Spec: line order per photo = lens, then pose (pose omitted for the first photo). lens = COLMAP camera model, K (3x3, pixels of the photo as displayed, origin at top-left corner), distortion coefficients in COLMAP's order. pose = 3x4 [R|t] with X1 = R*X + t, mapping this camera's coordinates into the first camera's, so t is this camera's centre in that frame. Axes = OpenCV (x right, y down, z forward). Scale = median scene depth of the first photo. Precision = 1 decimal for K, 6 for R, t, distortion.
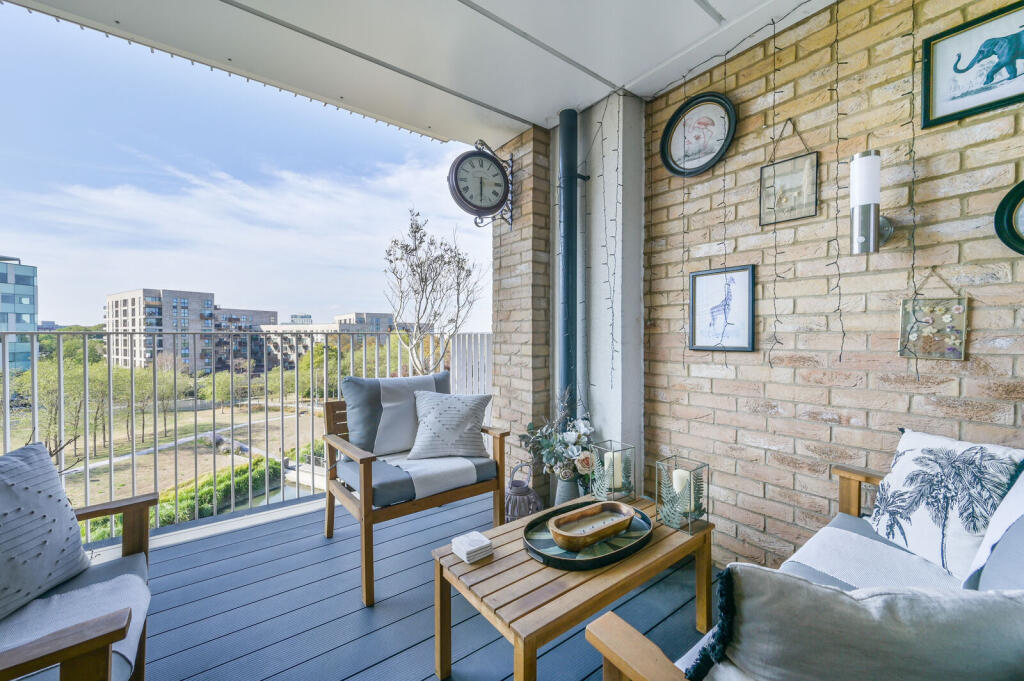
lens RADIAL K [[405.7, 0, 510.7], [0, 405.7, 340.8], [0, 0, 1]] dist [0.000192, 0.000036]
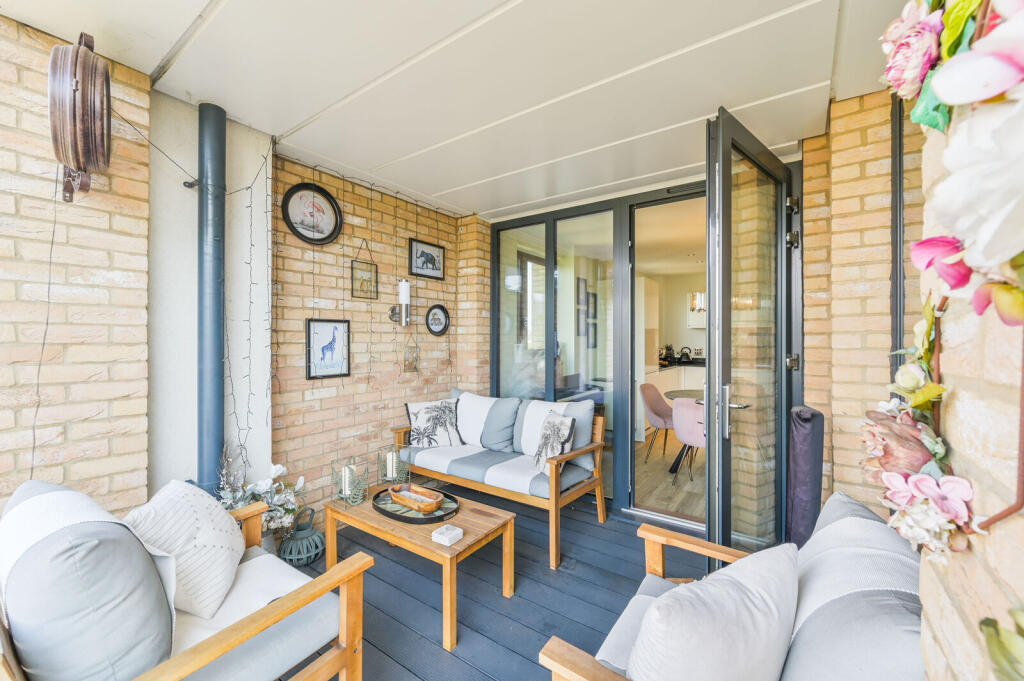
lens RADIAL K [[405.7, 0, 511.0], [0, 405.7, 339.3], [0, 0, 1]] dist [0.000192, 0.000036]
pose [[-0.303465, -0.002959, 0.952838, -1.069675], [0.010347, 0.999926, 0.006401, -0.117035], [-0.952786, 0.011802, -0.303412, 0.875129]]
